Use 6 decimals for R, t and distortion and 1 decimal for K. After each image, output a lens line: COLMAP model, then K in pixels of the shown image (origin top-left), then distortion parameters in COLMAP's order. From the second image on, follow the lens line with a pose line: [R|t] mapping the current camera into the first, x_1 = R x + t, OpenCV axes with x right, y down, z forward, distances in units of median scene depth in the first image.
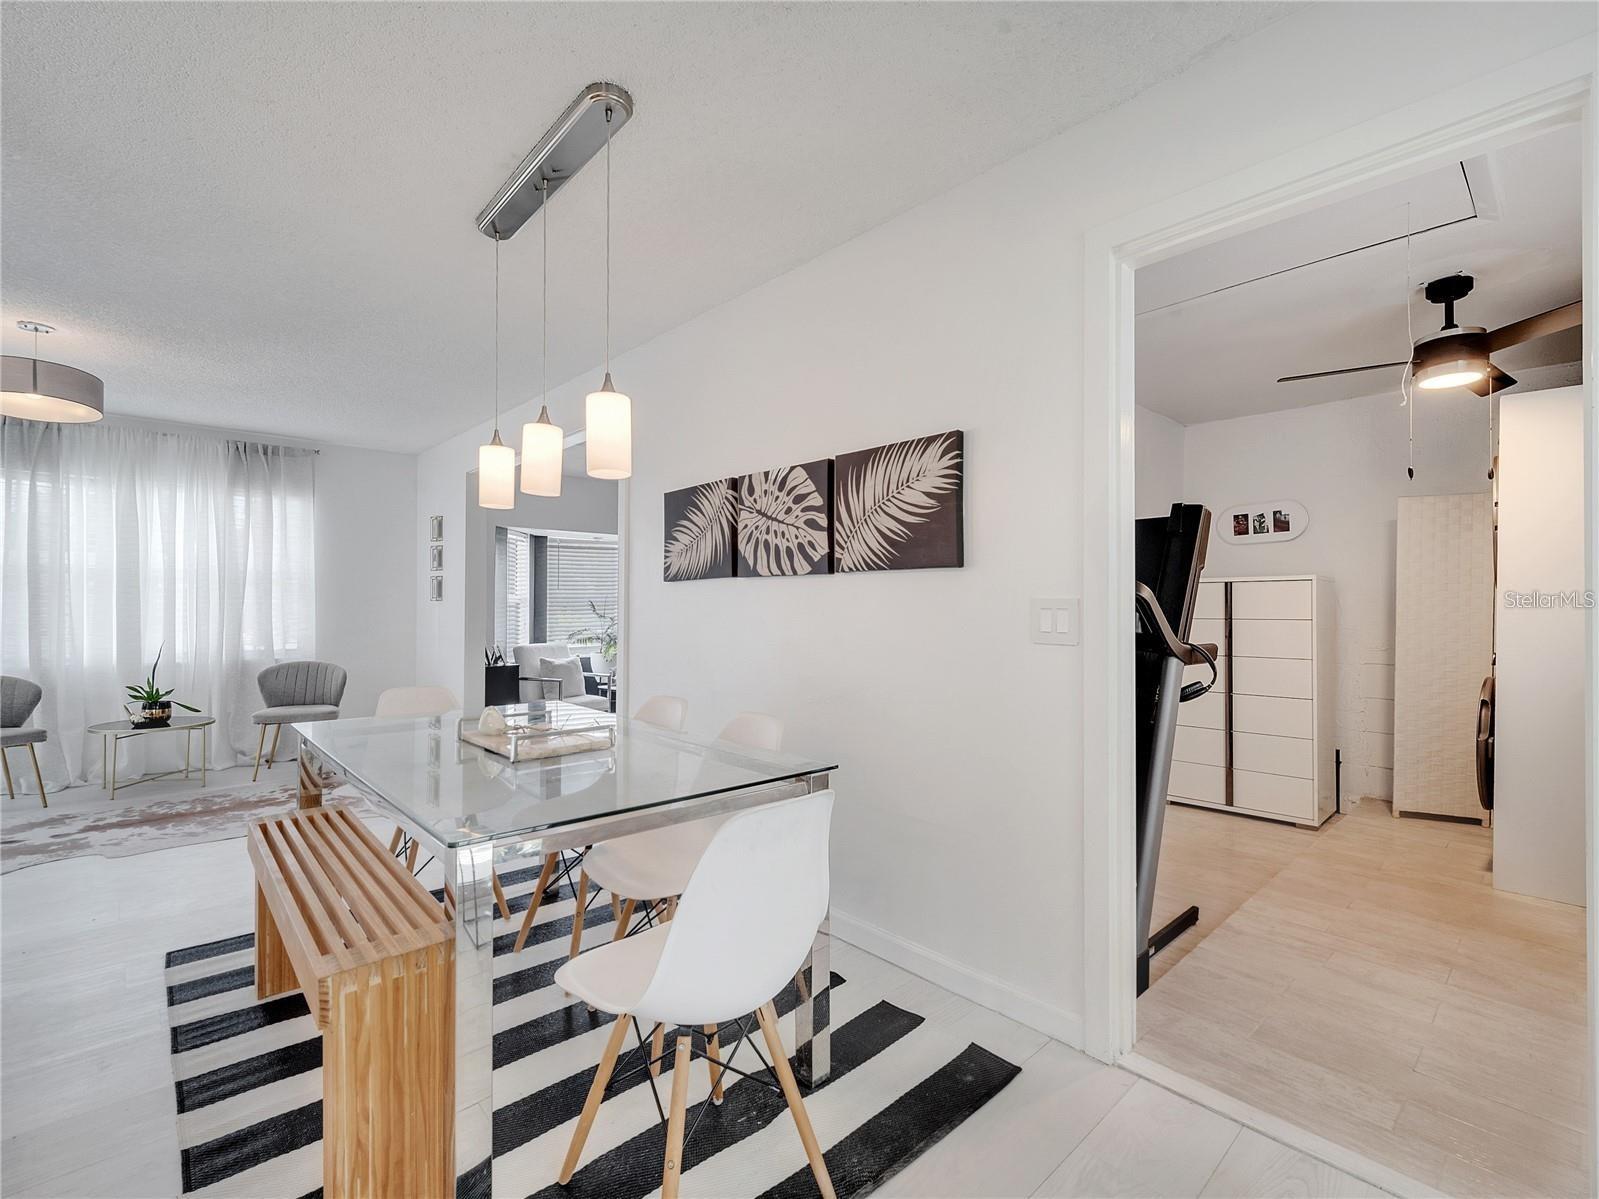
lens RADIAL K [[728.6, 0, 794.5], [0, 728.6, 602.2], [0, 0, 1]] dist [0.006565, -0.003629]
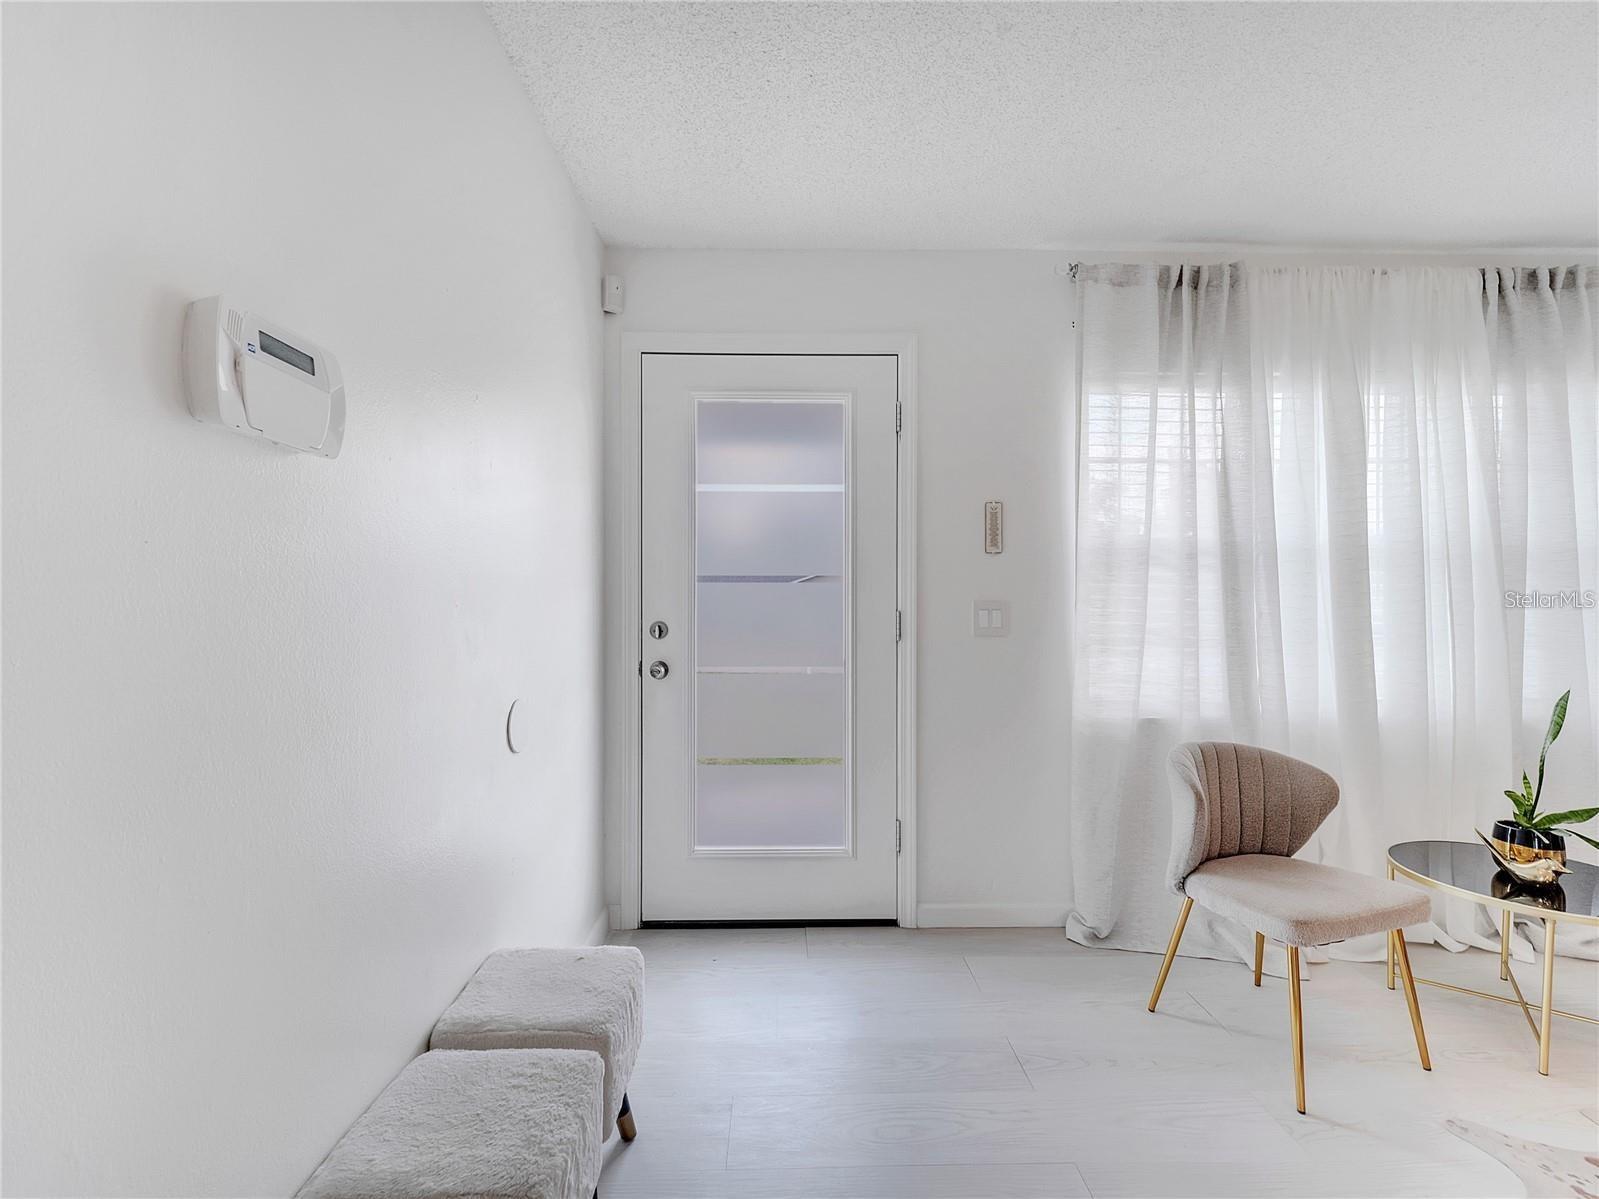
lens RADIAL K [[728.6, 0, 712.6], [0, 728.6, 615.5], [0, 0, 1]] dist [0.006565, -0.003629]
pose [[0.739773, 0.001484, -0.672855, -1.783788], [0.000062, 0.999997, 0.002273, 0.014893], [0.672857, -0.001723, 0.739771, 0.637775]]
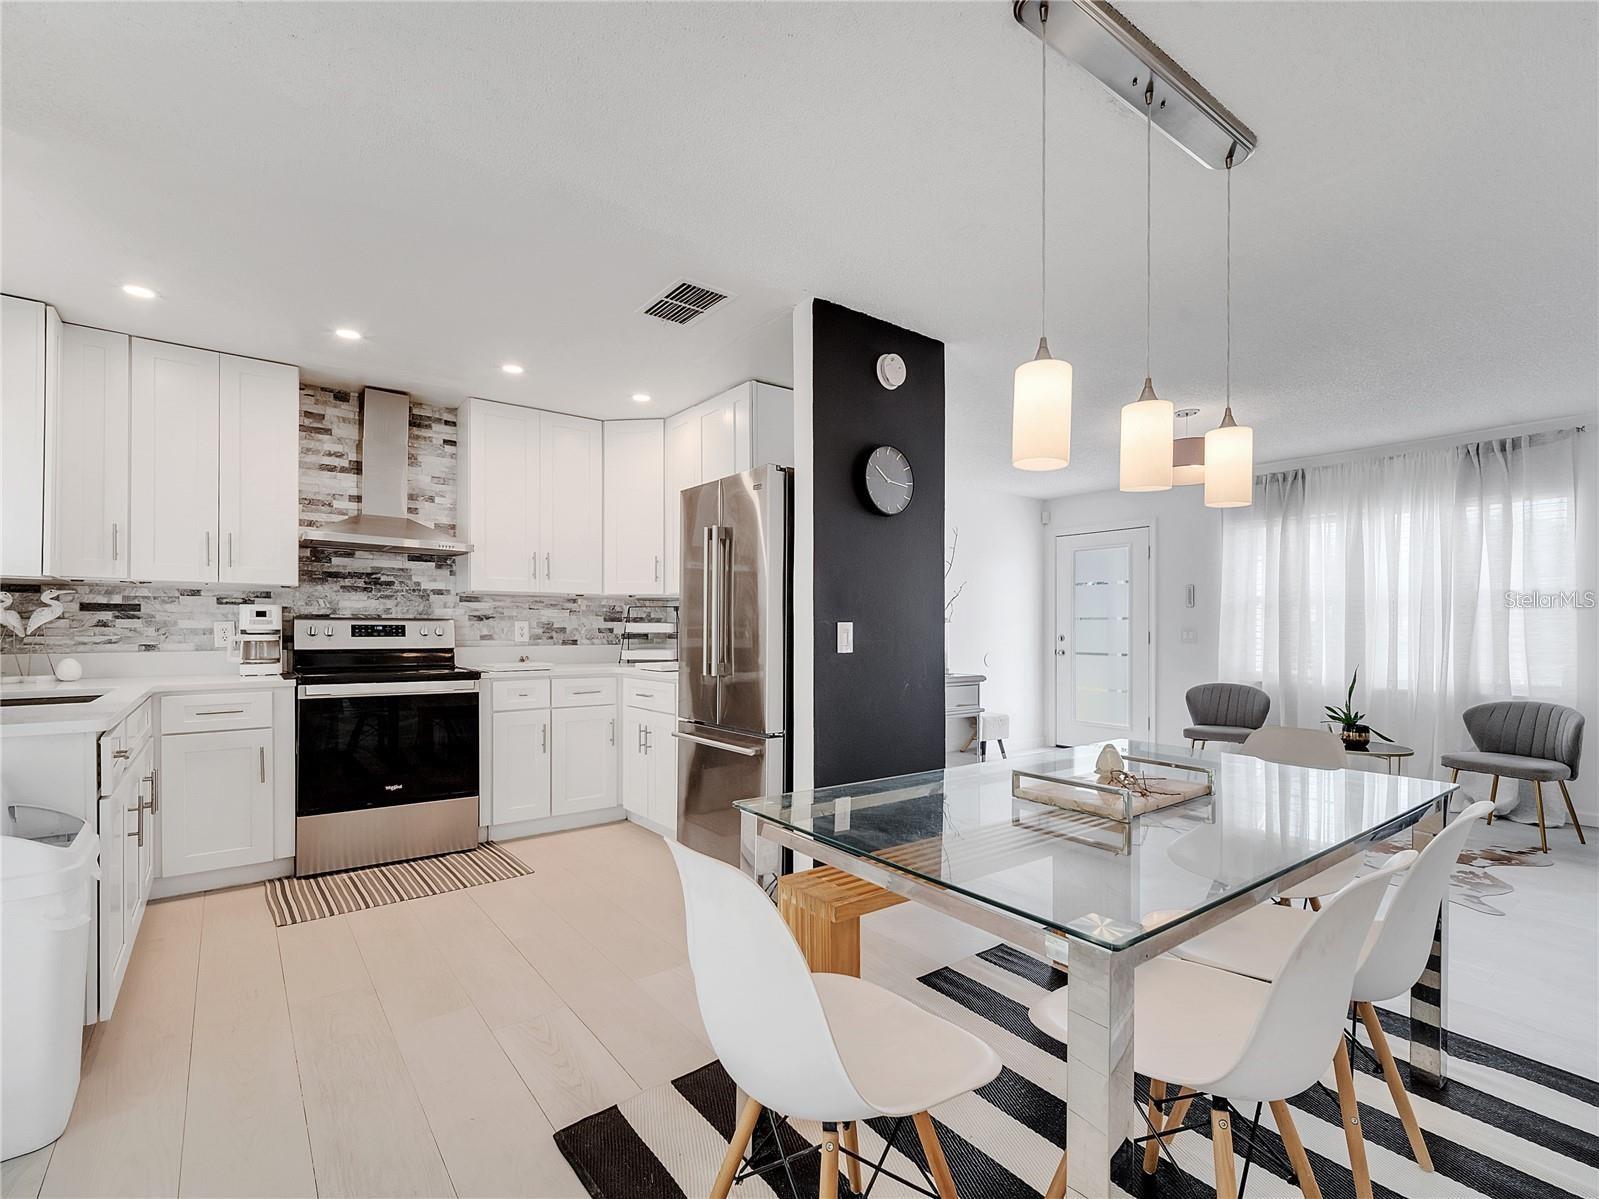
lens RADIAL K [[728.6, 0, 795.8], [0, 728.6, 630.9], [0, 0, 1]] dist [0.006565, -0.003629]
pose [[-0.098421, 0.001774, -0.995143, 0.423071], [0.001769, 0.999997, 0.001608, 0.003037], [0.995143, -0.001602, -0.098424, 0.606117]]
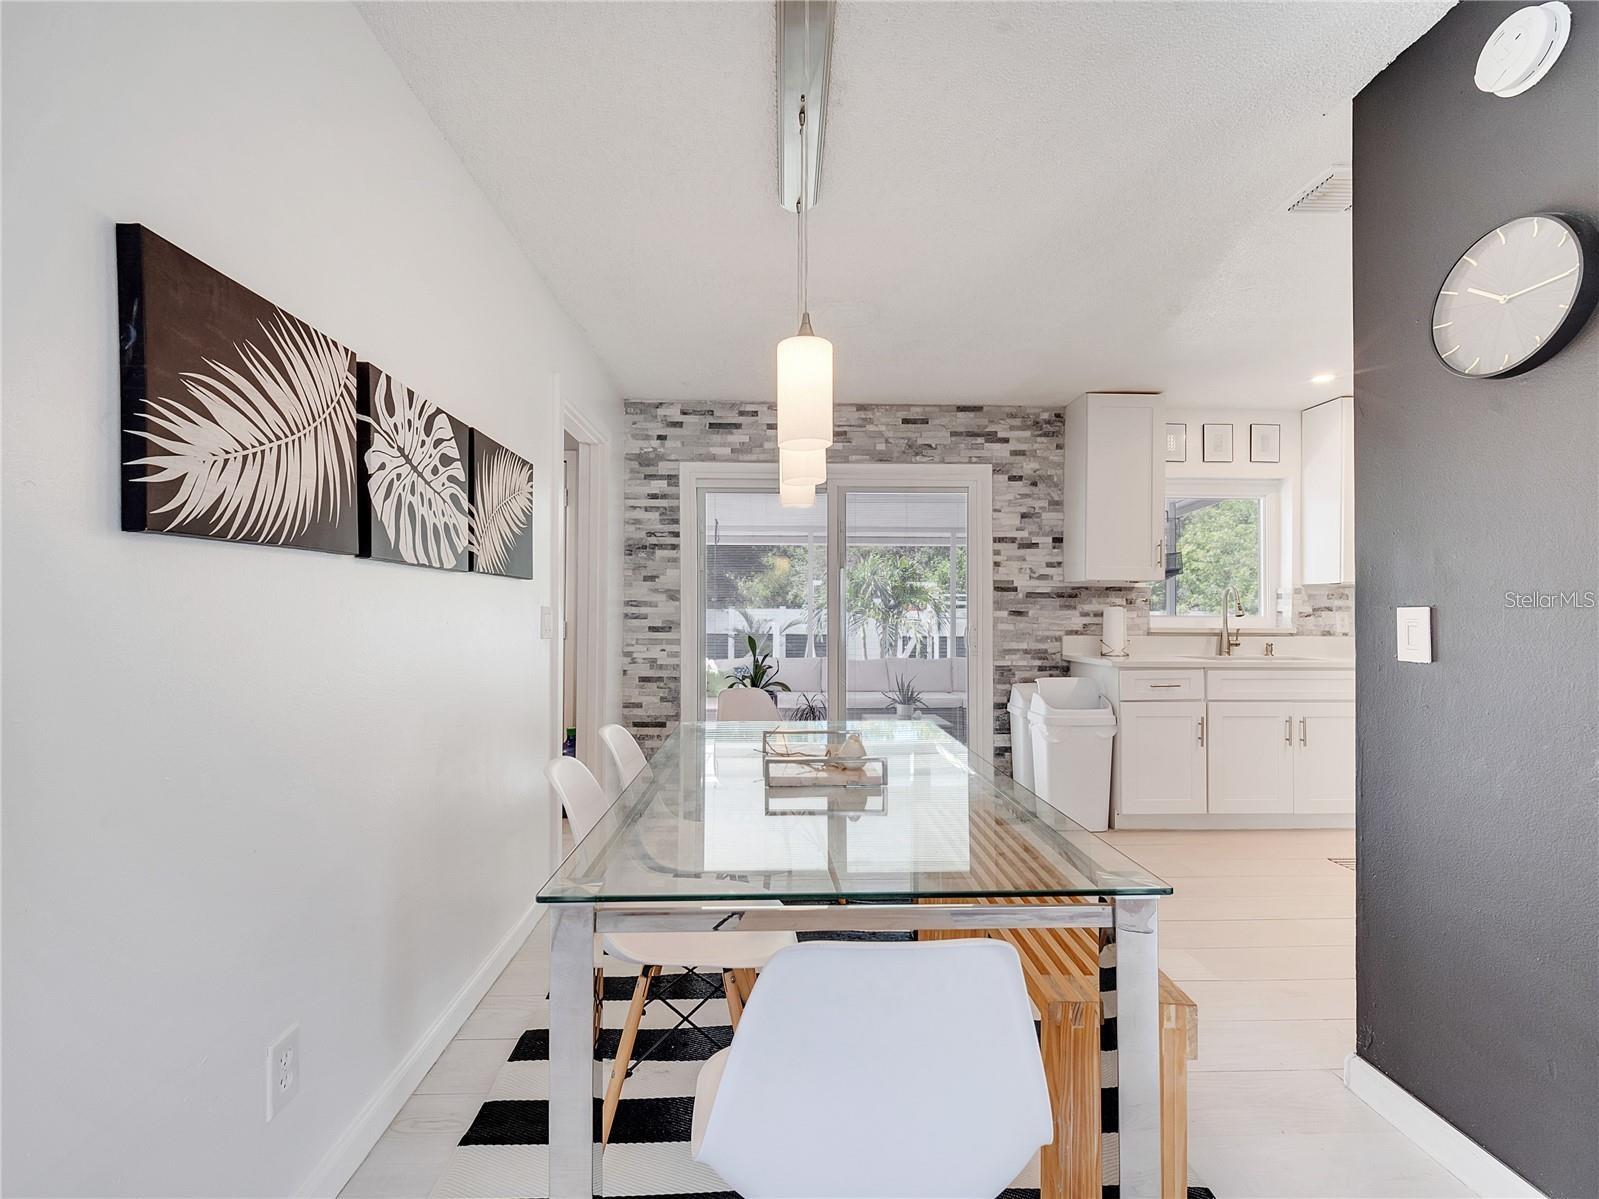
lens RADIAL K [[728.6, 0, 795.6], [0, 728.6, 603.6], [0, 0, 1]] dist [0.006565, -0.003629]
pose [[-0.759455, 0.002615, 0.650555, -0.771811], [-0.009787, 0.999833, -0.015445, 0.003882], [-0.650486, -0.018097, -0.759302, 1.433682]]
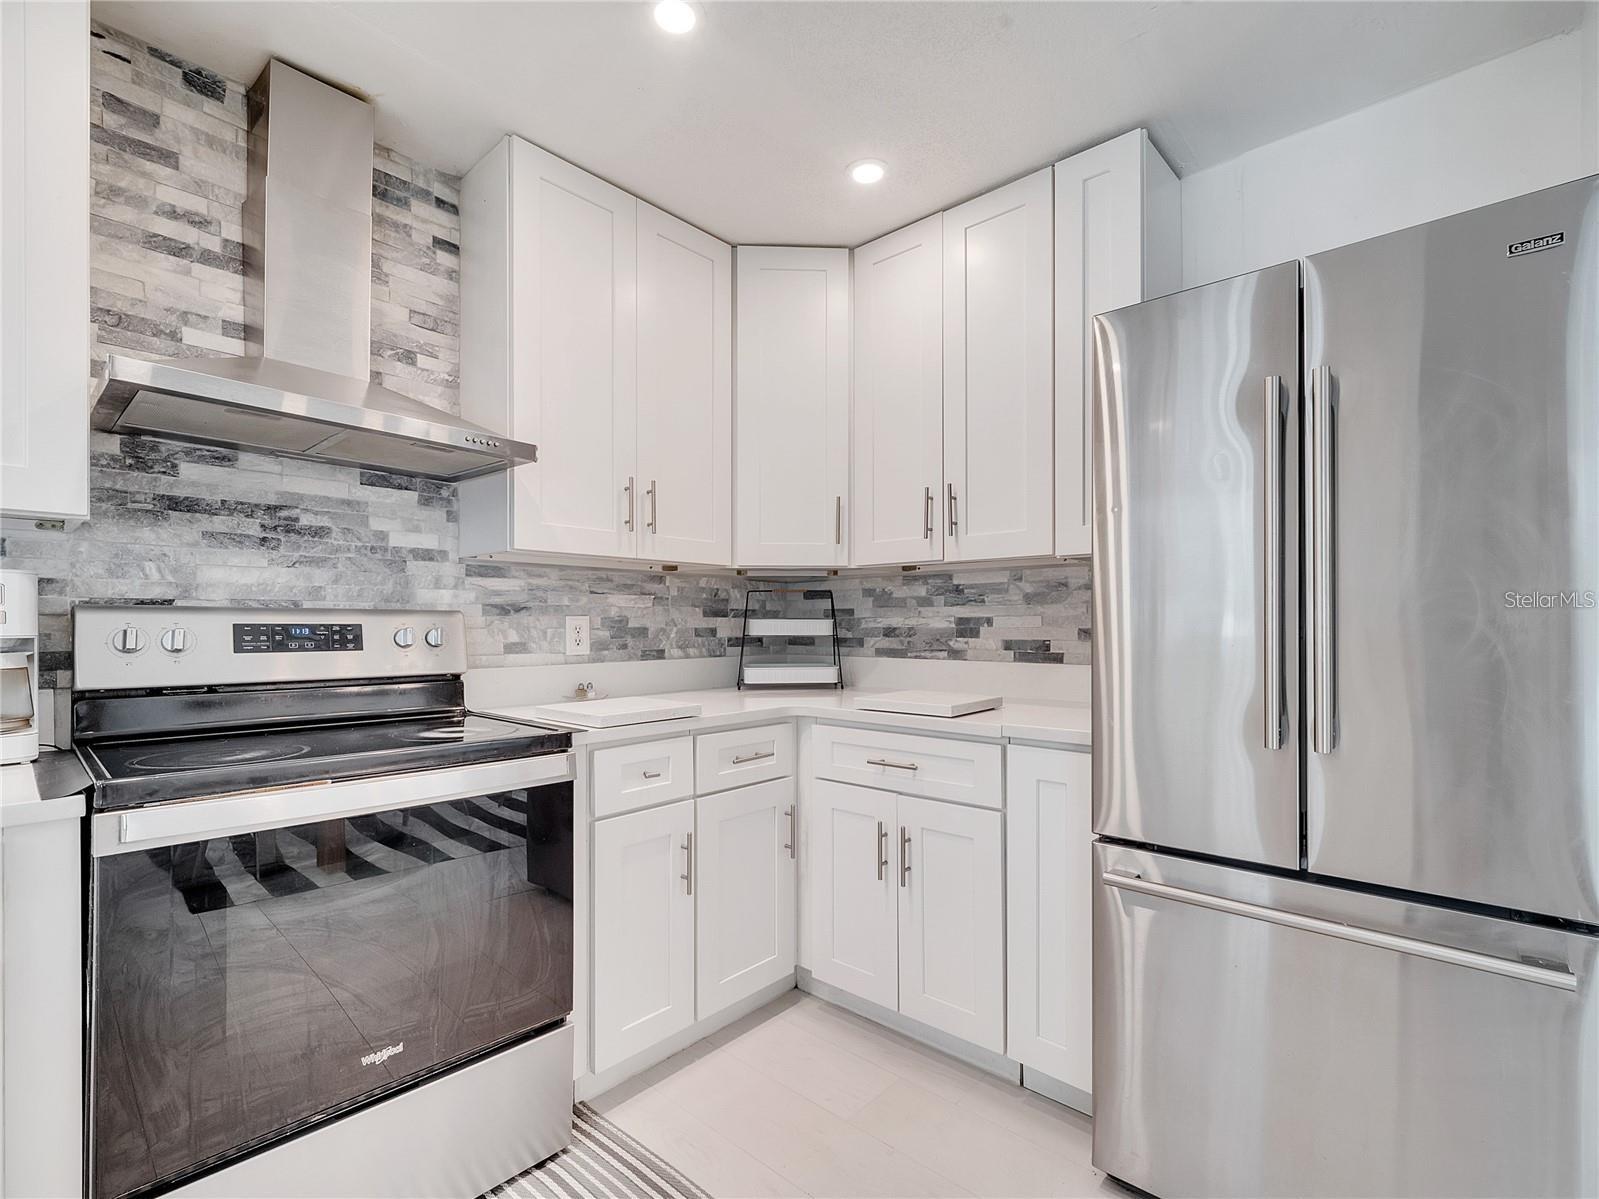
lens RADIAL K [[728.6, 0, 790.3], [0, 728.6, 626.6], [0, 0, 1]] dist [0.006565, -0.003629]
pose [[0.078081, 0.000570, -0.996947, -0.365166], [0.004761, 0.999988, 0.000945, -0.005205], [0.996936, -0.004820, 0.078077, -0.063274]]
